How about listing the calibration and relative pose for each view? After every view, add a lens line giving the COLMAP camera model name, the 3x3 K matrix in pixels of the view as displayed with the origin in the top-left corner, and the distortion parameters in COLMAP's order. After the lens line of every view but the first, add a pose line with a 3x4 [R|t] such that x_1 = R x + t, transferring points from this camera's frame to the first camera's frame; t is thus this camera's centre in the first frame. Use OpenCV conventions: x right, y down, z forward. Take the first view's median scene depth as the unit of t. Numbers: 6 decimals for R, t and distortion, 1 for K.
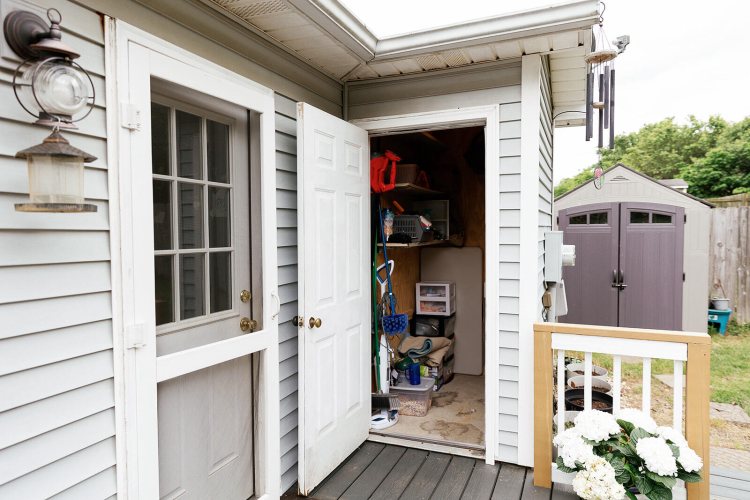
lens RADIAL K [[508.4, 0, 376.8], [0, 508.4, 248.7], [0, 0, 1]] dist [0.000637, 0.005397]
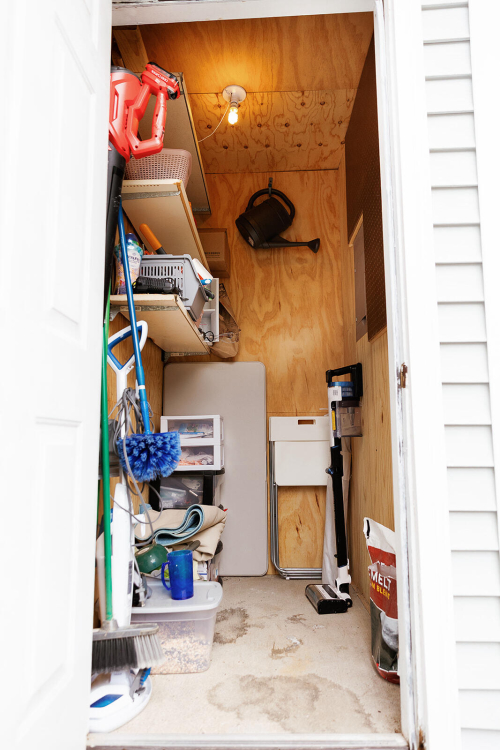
lens RADIAL K [[508.4, 0, 250.6], [0, 508.4, 380.1], [0, 0, 1]] dist [0.000637, 0.005397]
pose [[0.934739, 0.043104, 0.352710, -0.039500], [0.014025, 0.987366, -0.157832, 0.148895], [-0.355057, 0.152478, 0.922326, 0.536369]]
